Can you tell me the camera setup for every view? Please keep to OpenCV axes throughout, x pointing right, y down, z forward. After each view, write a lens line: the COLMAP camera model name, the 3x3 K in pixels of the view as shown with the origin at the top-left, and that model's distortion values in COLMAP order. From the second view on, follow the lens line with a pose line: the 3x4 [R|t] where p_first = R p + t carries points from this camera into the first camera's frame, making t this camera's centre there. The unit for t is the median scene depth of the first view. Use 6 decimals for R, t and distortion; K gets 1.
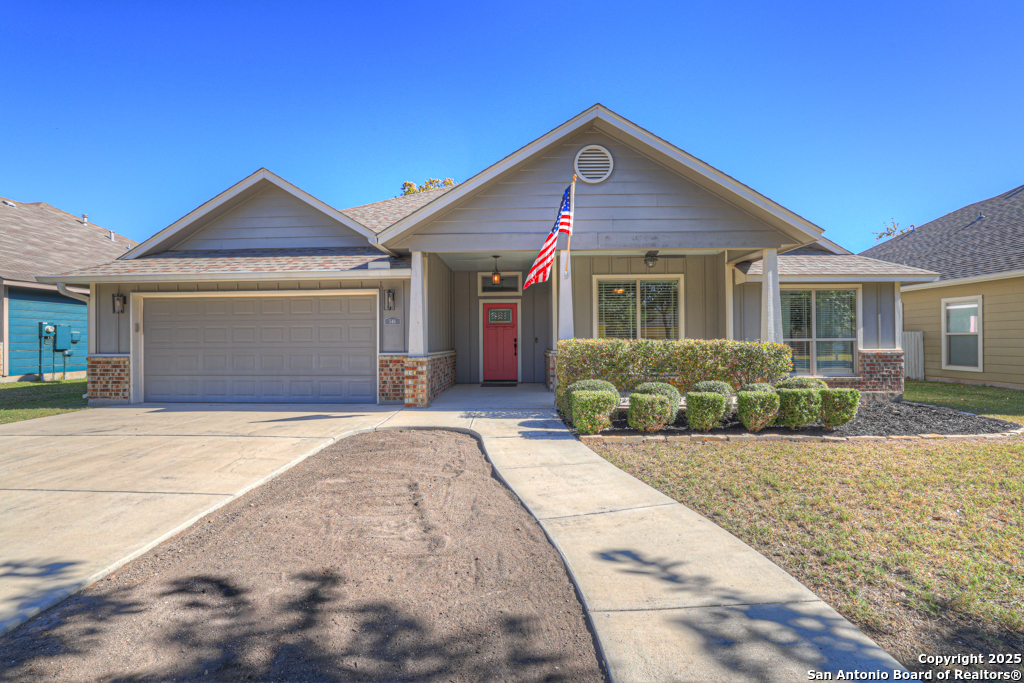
lens RADIAL K [[438.9, 0, 512.9], [0, 438.9, 339.9], [0, 0, 1]] dist [-0.028519, 0.005071]
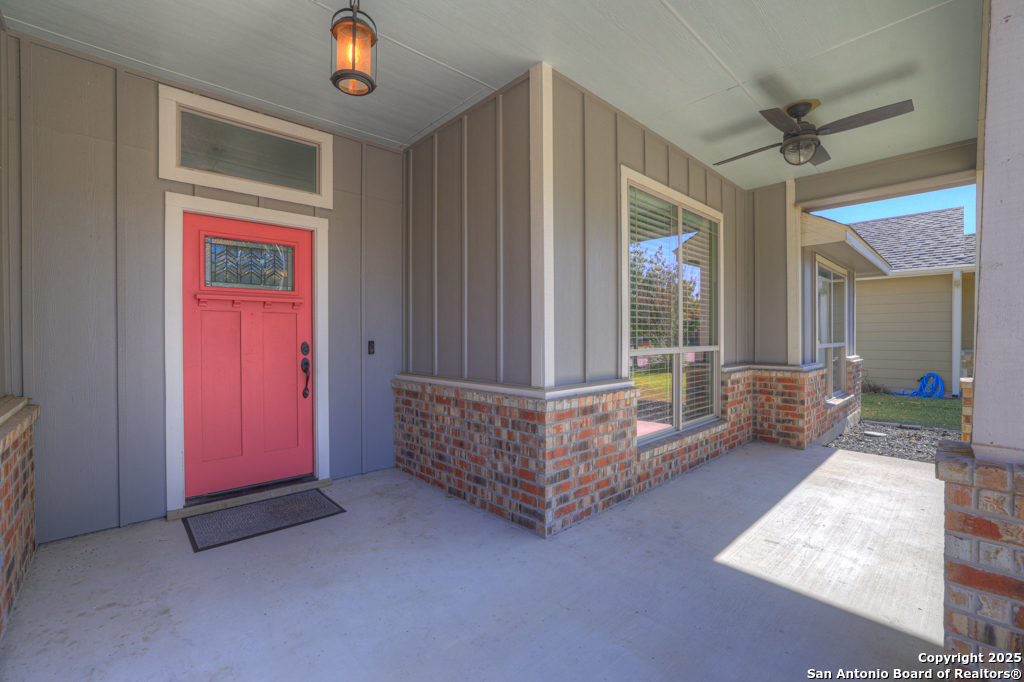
lens RADIAL K [[438.9, 0, 507.1], [0, 438.9, 342.9], [0, 0, 1]] dist [-0.028519, 0.005071]
pose [[0.734193, -0.004574, 0.678926, -0.101709], [-0.003888, 0.999933, 0.010941, -0.007409], [-0.678930, -0.010673, 0.734125, 0.678720]]
